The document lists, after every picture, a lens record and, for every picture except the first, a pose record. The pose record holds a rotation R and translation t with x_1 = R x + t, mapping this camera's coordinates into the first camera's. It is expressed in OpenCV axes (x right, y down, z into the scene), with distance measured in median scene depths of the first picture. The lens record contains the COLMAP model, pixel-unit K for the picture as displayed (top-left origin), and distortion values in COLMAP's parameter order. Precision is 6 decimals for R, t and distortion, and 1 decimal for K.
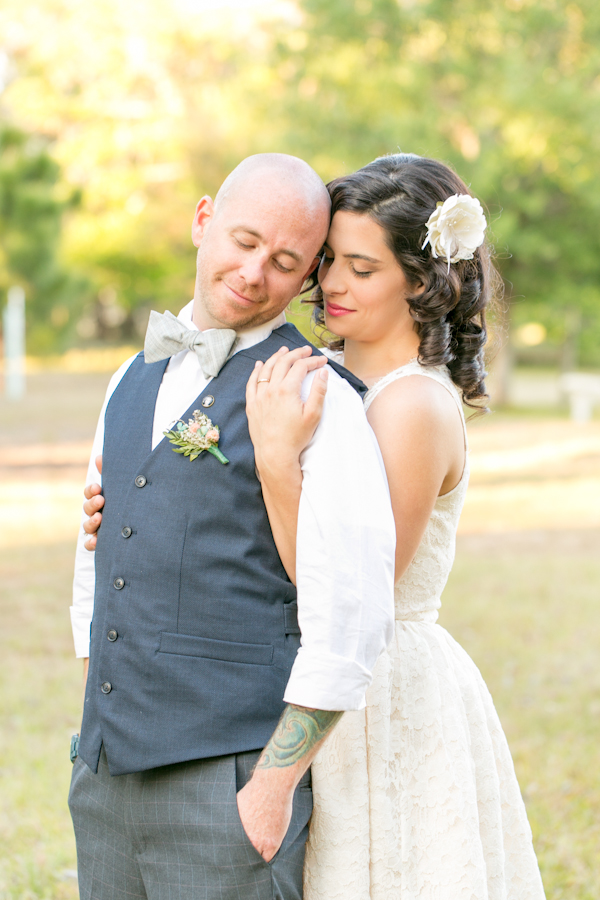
lens RADIAL K [[2687.5, 0, 300.0], [0, 2687.5, 450.0], [0, 0, 1]] dist [-0.694207, 10.702963]
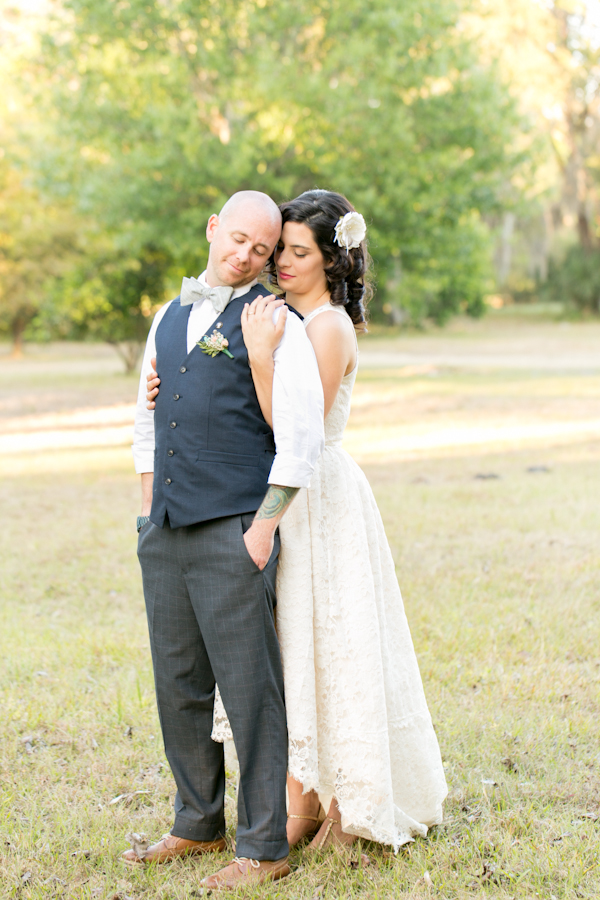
lens RADIAL K [[2687.5, 0, 300.0], [0, 2687.5, 450.0], [0, 0, 1]] dist [-0.694207, 10.702963]
pose [[0.995338, -0.017552, 0.094833, -0.155412], [0.016952, 0.999831, 0.007126, 0.054991], [-0.094942, -0.005485, 0.995468, -0.840563]]
